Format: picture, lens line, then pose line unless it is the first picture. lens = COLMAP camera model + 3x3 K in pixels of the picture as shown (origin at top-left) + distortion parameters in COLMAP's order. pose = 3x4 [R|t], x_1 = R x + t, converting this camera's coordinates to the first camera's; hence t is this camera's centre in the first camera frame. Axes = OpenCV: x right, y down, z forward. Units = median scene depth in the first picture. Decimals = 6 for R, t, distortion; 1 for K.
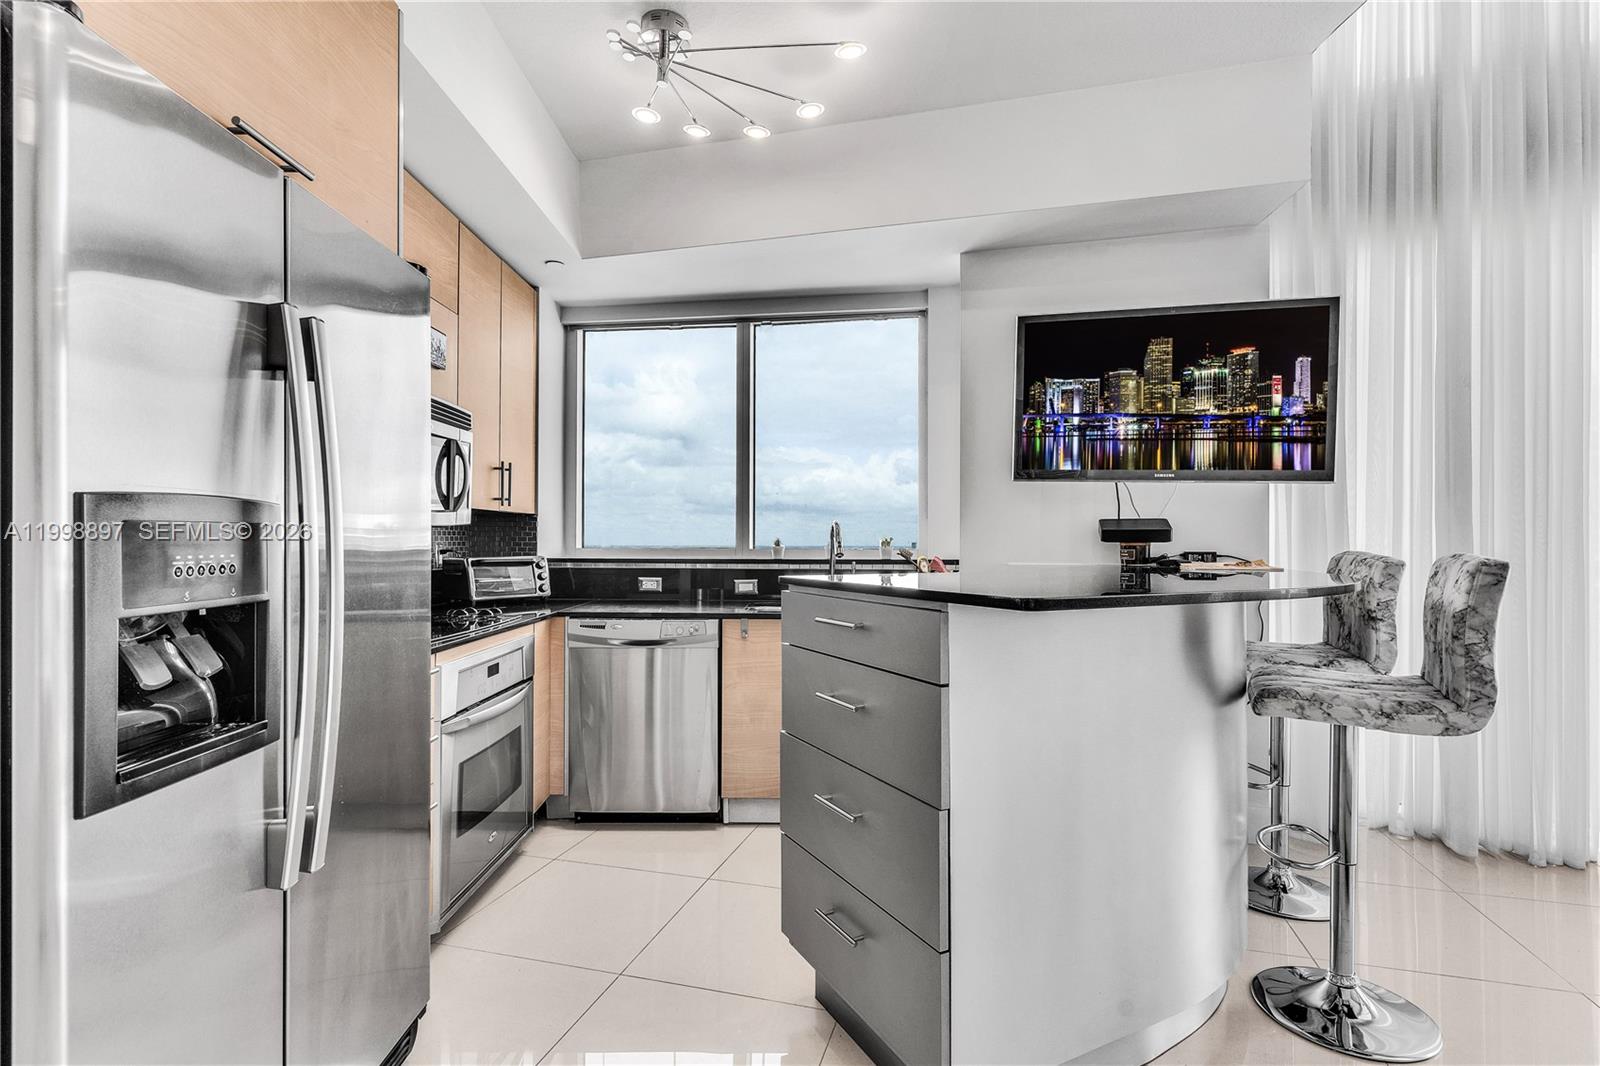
lens RADIAL K [[743.2, 0, 794.8], [0, 743.2, 544.8], [0, 0, 1]] dist [0.001005, 0.000341]
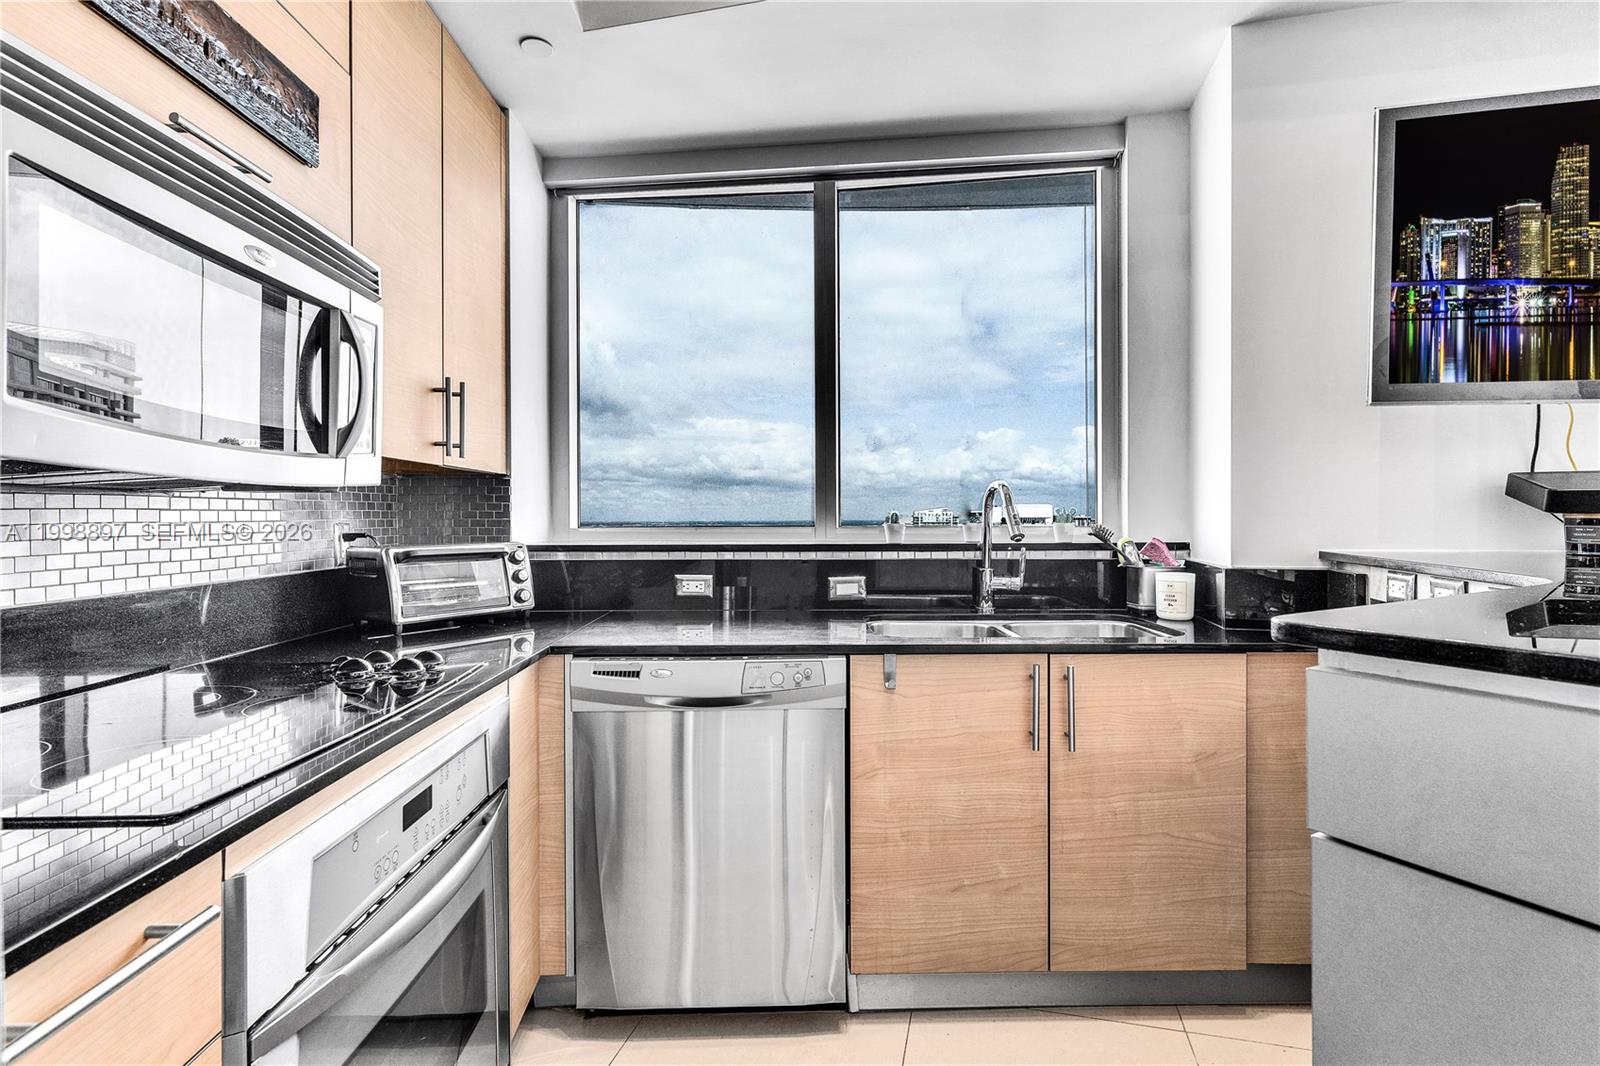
lens RADIAL K [[742.8, 0, 789.5], [0, 742.8, 529.2], [0, 0, 1]] dist [0.001156, 0.000156]
pose [[0.999540, -0.008930, 0.028971, -0.156559], [0.008667, 0.999920, 0.009179, 0.000503], [-0.029050, -0.008924, 0.999538, 0.443360]]
